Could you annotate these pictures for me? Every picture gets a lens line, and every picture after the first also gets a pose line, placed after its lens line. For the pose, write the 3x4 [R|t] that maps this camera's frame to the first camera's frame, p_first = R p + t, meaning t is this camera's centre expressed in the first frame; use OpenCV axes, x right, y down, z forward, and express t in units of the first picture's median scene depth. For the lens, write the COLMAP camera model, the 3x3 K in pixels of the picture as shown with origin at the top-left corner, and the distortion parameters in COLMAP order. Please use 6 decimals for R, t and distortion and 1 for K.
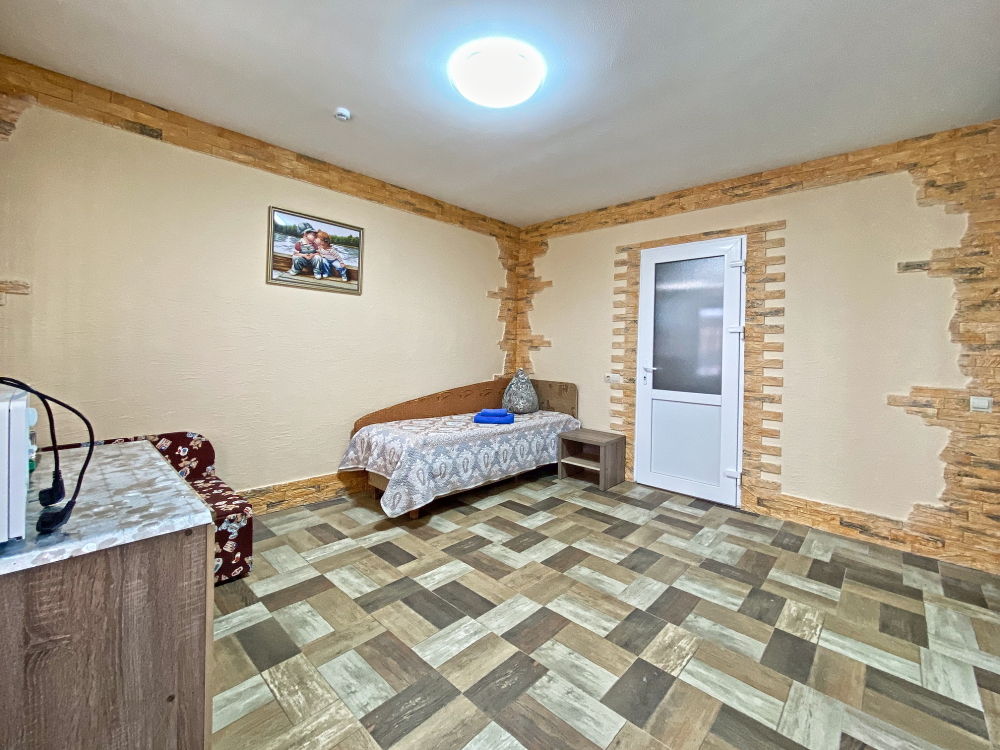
lens RADIAL K [[427.0, 0, 500.3], [0, 427.0, 353.2], [0, 0, 1]] dist [0.009672, -0.000612]
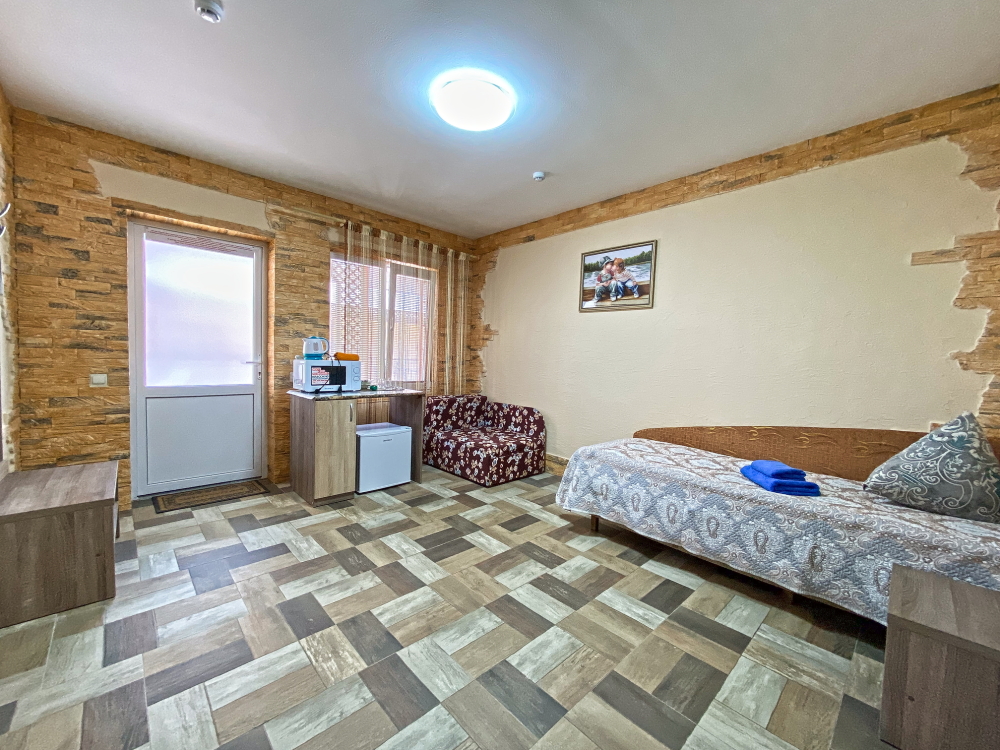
lens RADIAL K [[406.2, 0, 496.6], [0, 406.2, 376.3], [0, 0, 1]] dist [0.016406, -0.000108]
pose [[-0.067633, 0.027497, -0.997331, 0.746390], [-0.051197, 0.998208, 0.030993, 0.013572], [0.996396, 0.053156, -0.066104, 0.818385]]
